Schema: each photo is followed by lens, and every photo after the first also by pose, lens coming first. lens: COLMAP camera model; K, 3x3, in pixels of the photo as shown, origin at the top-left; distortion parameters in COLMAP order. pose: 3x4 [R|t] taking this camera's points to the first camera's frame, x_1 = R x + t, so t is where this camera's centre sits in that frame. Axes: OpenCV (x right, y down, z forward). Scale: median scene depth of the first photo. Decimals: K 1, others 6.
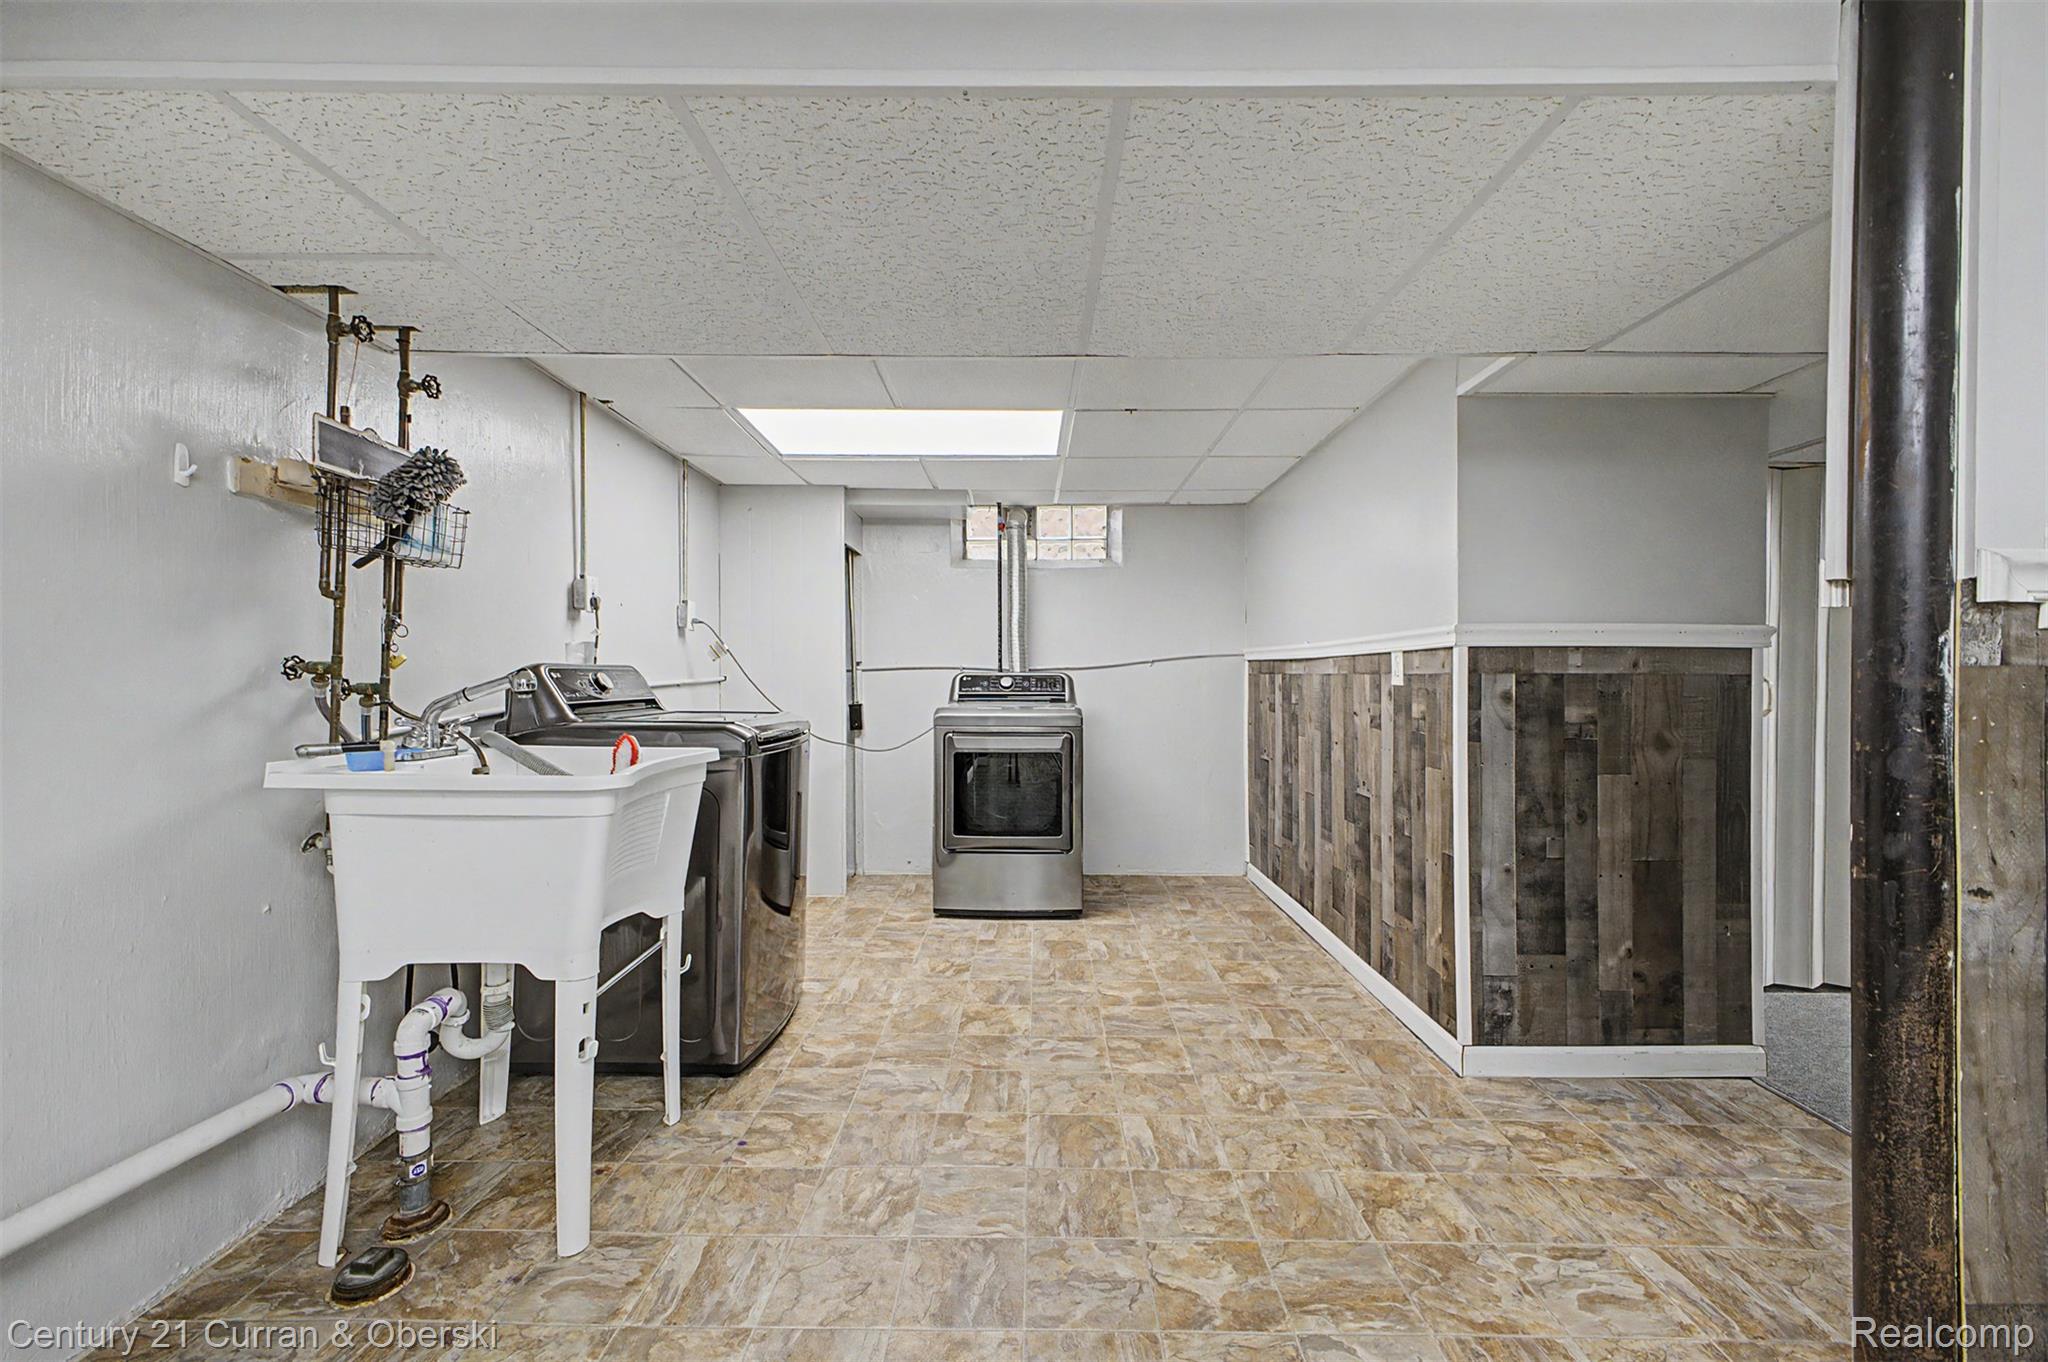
lens RADIAL K [[821.1, 0, 1028.1], [0, 821.1, 681.5], [0, 0, 1]] dist [0.024763, -0.005970]
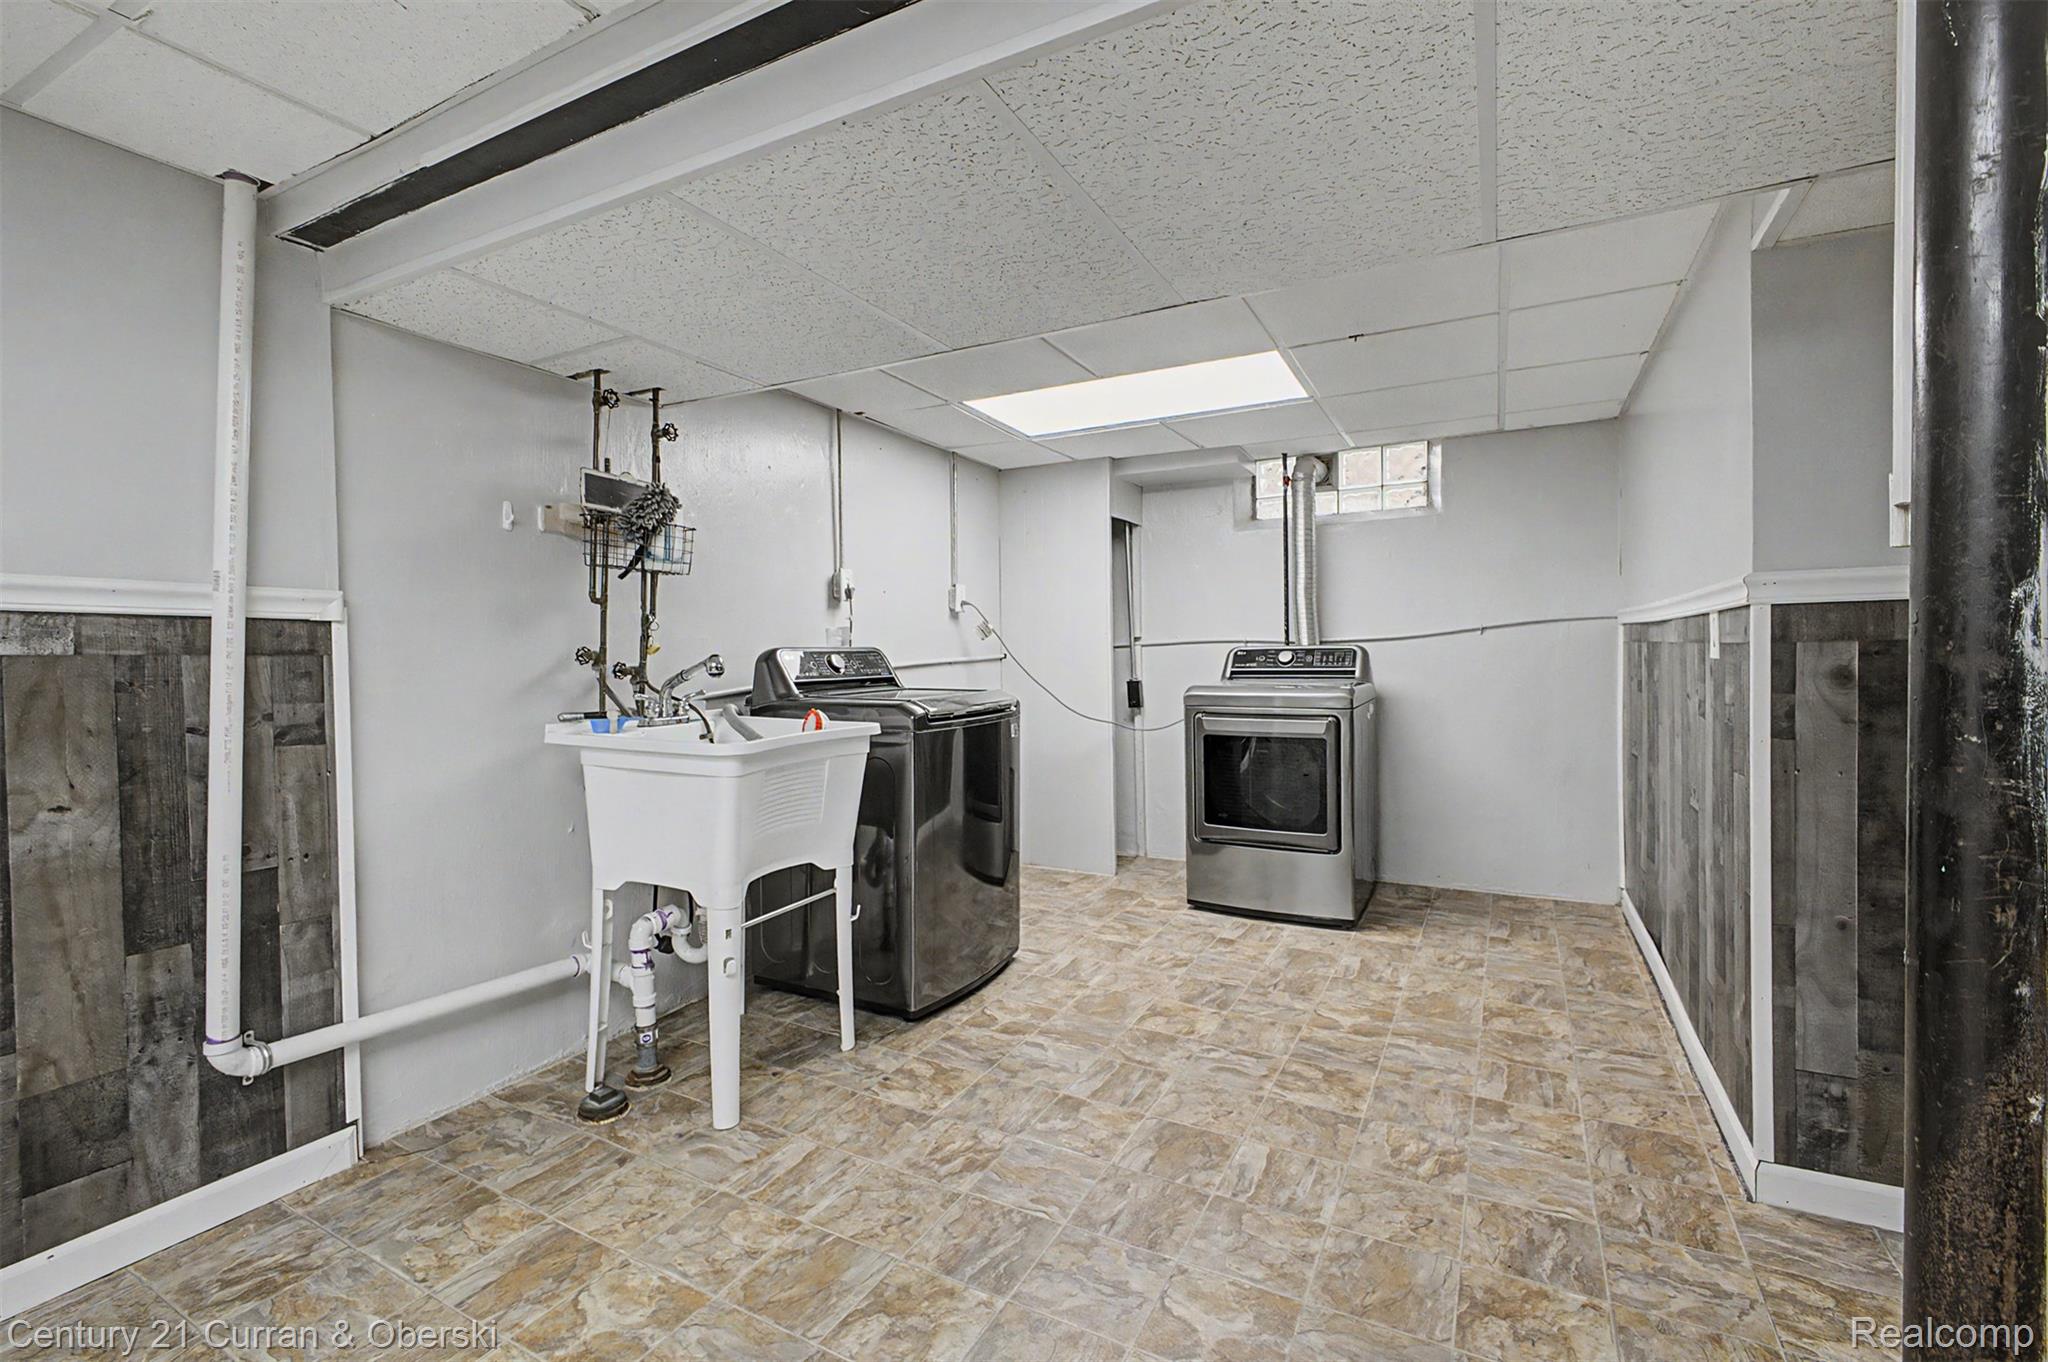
lens RADIAL K [[877.6, 0, 1006.5], [0, 877.6, 668.6], [0, 0, 1]] dist [0.000020, -0.002774]
pose [[0.888257, -0.004560, -0.459323, 0.312396], [0.011905, 0.999843, 0.013096, -0.005090], [0.459192, -0.017101, 0.888173, 0.036909]]
